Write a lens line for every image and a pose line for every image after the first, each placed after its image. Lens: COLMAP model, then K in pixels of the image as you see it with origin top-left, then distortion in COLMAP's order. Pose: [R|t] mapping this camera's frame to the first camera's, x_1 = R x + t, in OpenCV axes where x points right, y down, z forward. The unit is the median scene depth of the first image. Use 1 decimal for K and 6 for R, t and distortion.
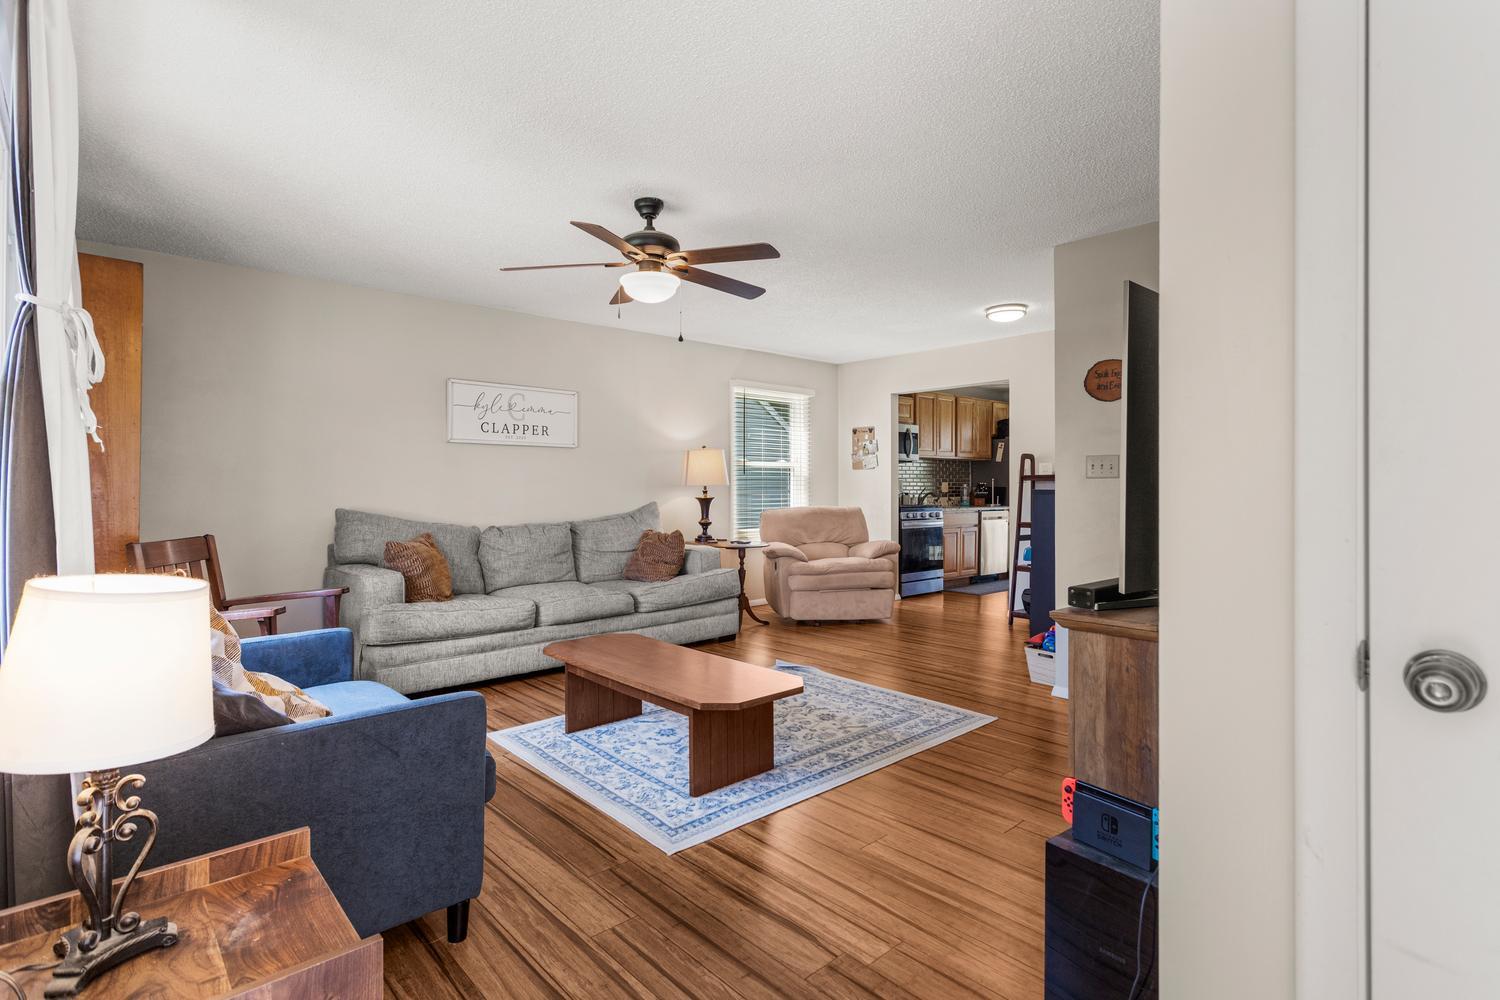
lens RADIAL K [[727.9, 0, 750.0], [0, 727.9, 500.0], [0, 0, 1]] dist [0.003171, 0.000947]
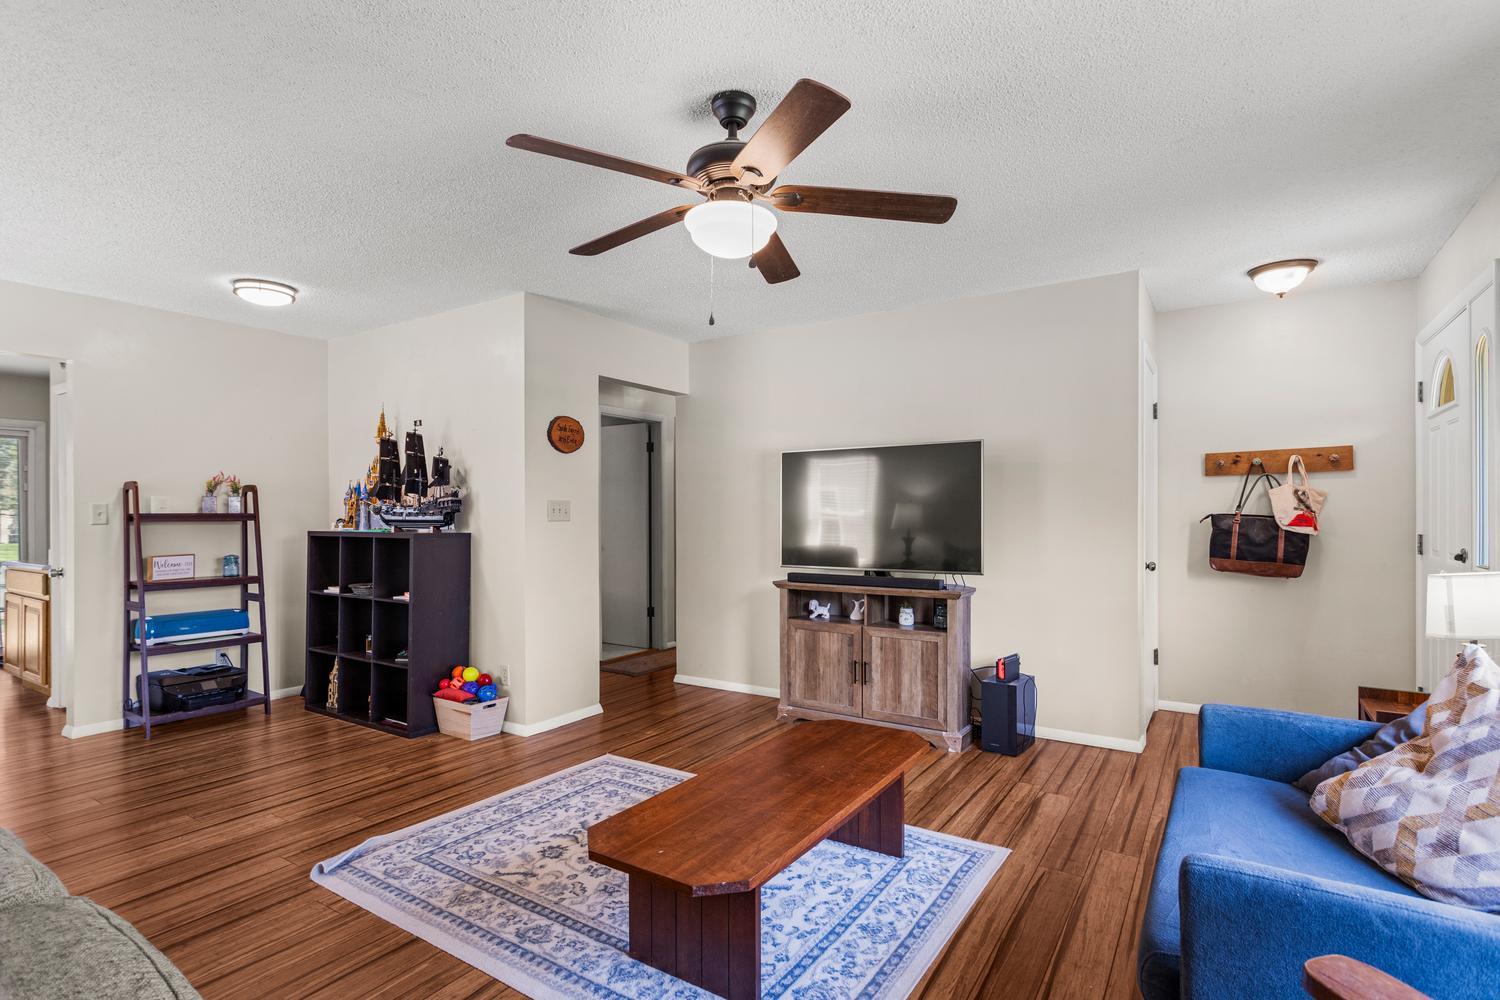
lens RADIAL K [[739.1, 0, 734.7], [0, 739.1, 515.6], [0, 0, 1]] dist [0.001053, -0.000299]
pose [[-0.240203, 0.003099, 0.970718, -0.683888], [0.020825, 0.999781, 0.001961, -0.036098], [-0.970499, 0.020687, -0.240215, 1.007995]]
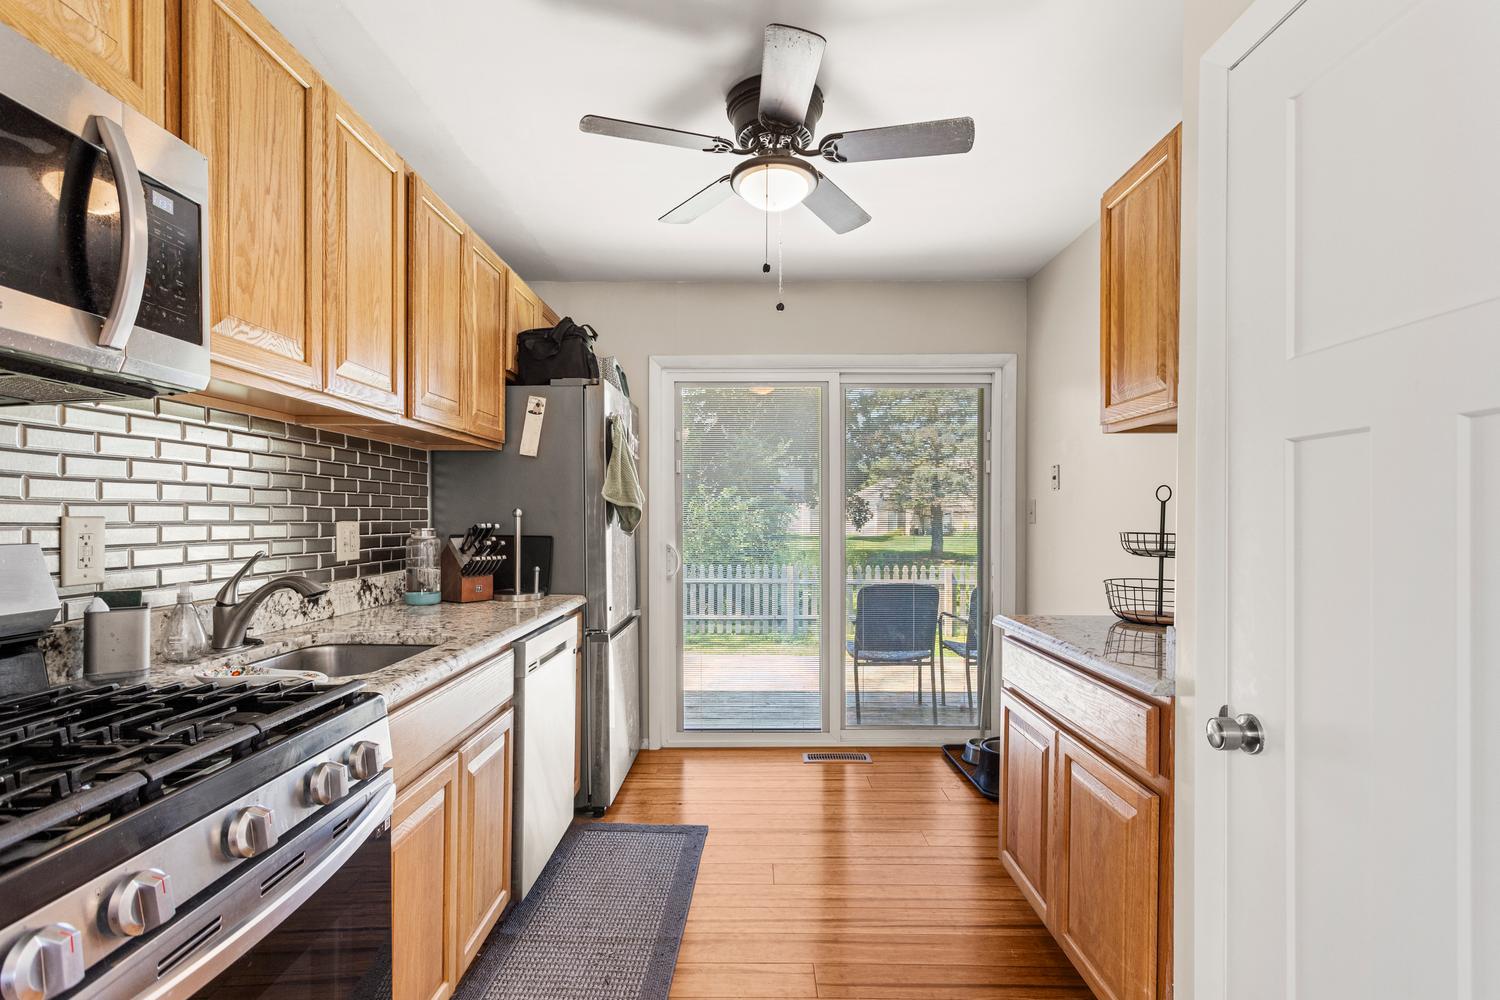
lens RADIAL K [[731.5, 0, 752.0], [0, 731.5, 511.6], [0, 0, 1]] dist [0.003591, 0.001169]
pose [[0.672717, 0.008227, 0.739854, 0.420847], [0.006337, 0.999837, -0.016880, -0.054755], [-0.739872, 0.016044, 0.672556, 1.756605]]
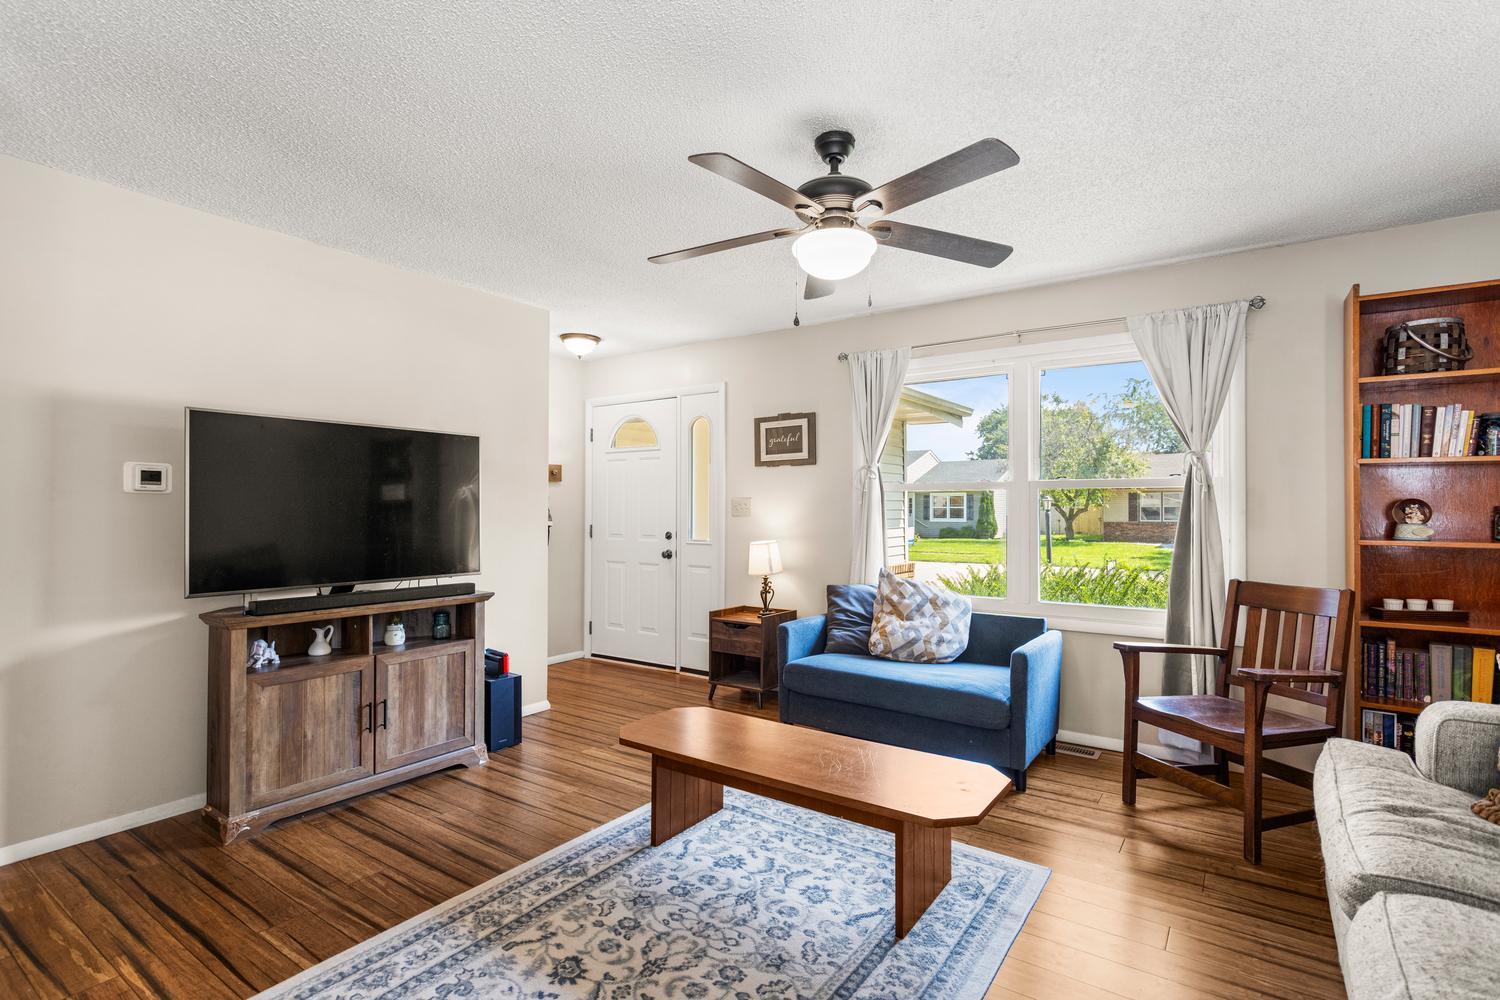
lens RADIAL K [[725.5, 0, 748.3], [0, 725.5, 505.2], [0, 0, 1]] dist [0.000801, 0.000802]
pose [[-0.974561, -0.000337, -0.224120, 0.089901], [-0.002611, 0.999948, 0.009849, -0.048082], [0.224105, 0.010184, -0.974512, 1.461593]]
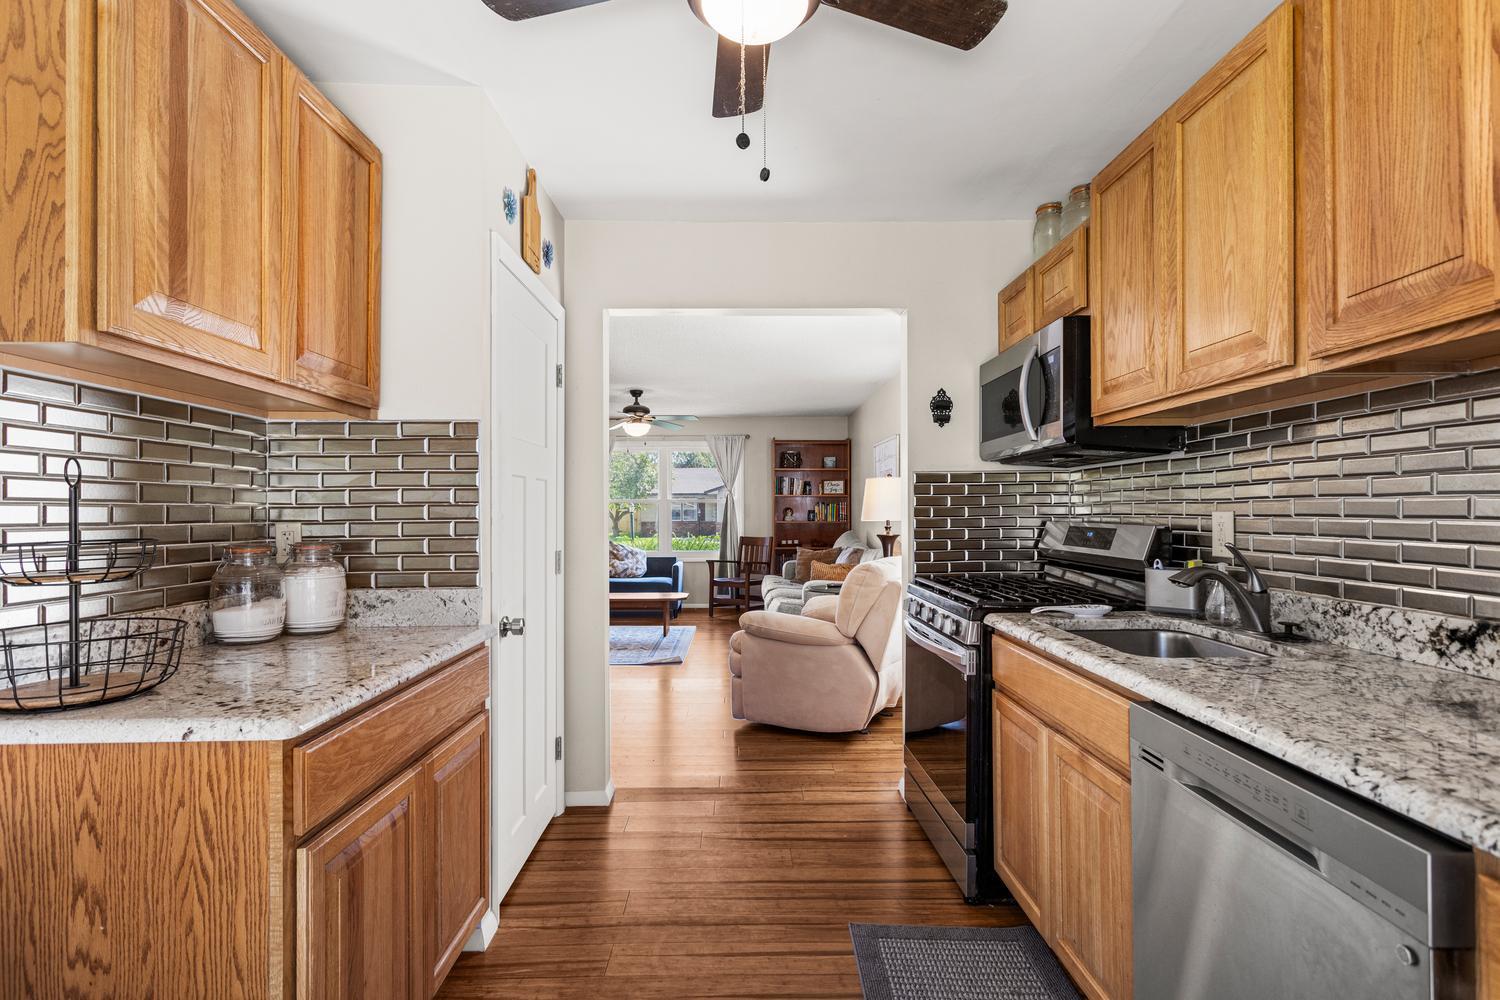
lens RADIAL K [[731.5, 0, 752.0], [0, 731.5, 511.6], [0, 0, 1]] dist [0.003591, 0.001169]
pose [[-0.657782, 0.005396, -0.753189, 1.133747], [-0.005735, 0.999909, 0.012172, -0.065146], [0.753186, 0.012326, -0.657692, 2.370406]]
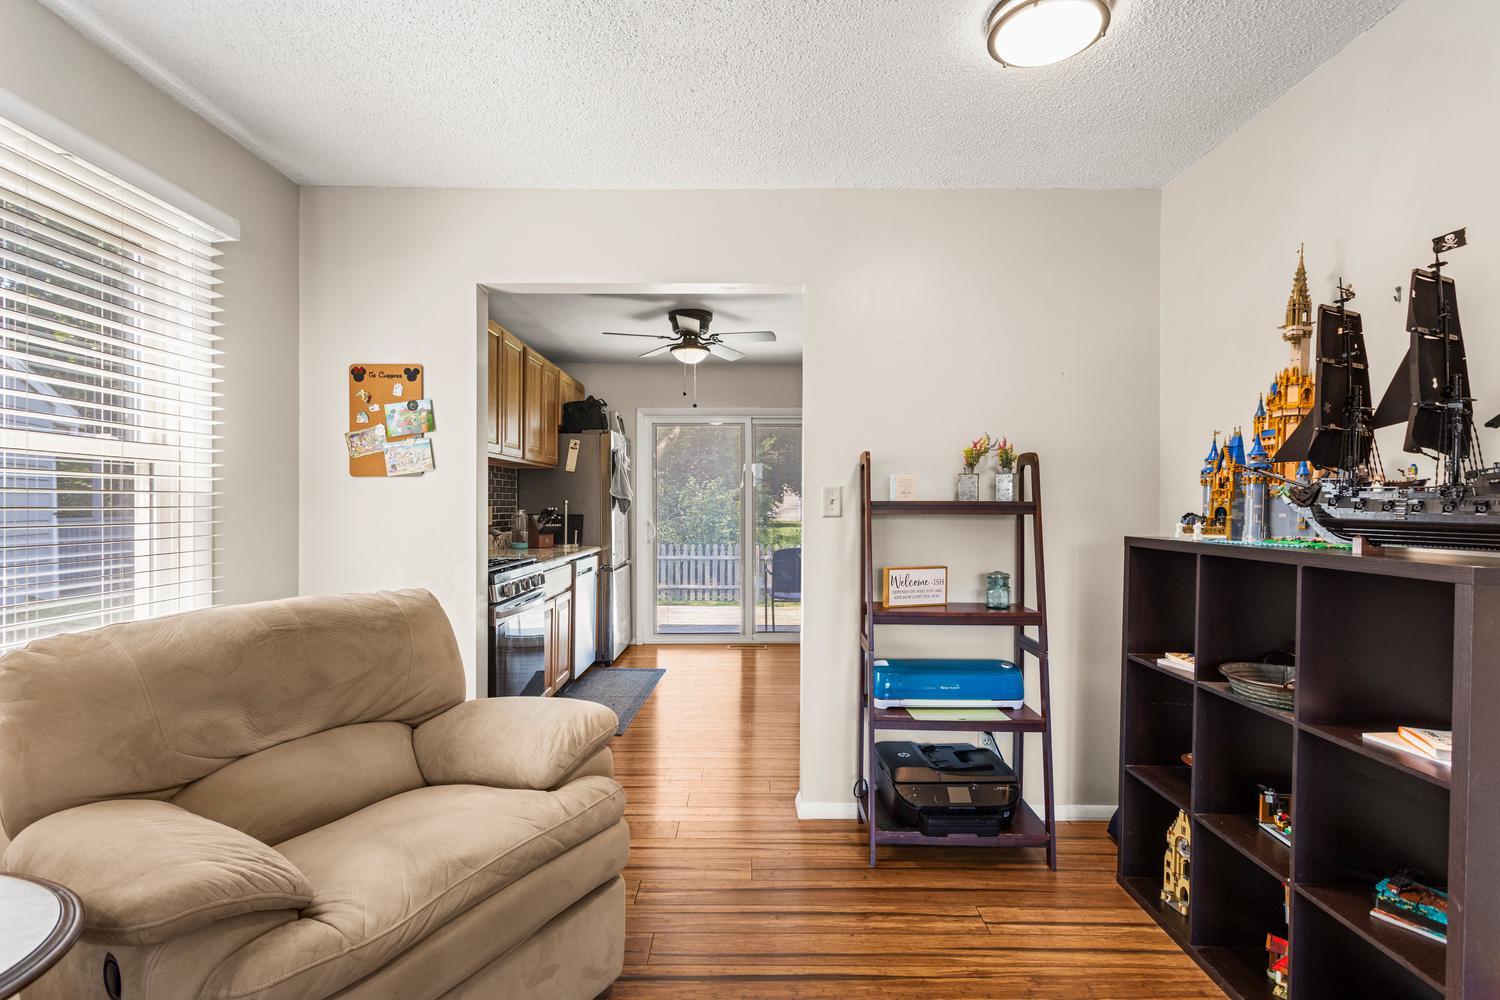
lens RADIAL K [[727.9, 0, 750.0], [0, 727.9, 500.0], [0, 0, 1]] dist [0.003171, 0.000947]
pose [[0.672437, 0.009902, 0.740088, 0.007657], [0.005216, 0.999822, -0.018116, -0.044525], [-0.740136, 0.016042, 0.672266, 1.221588]]
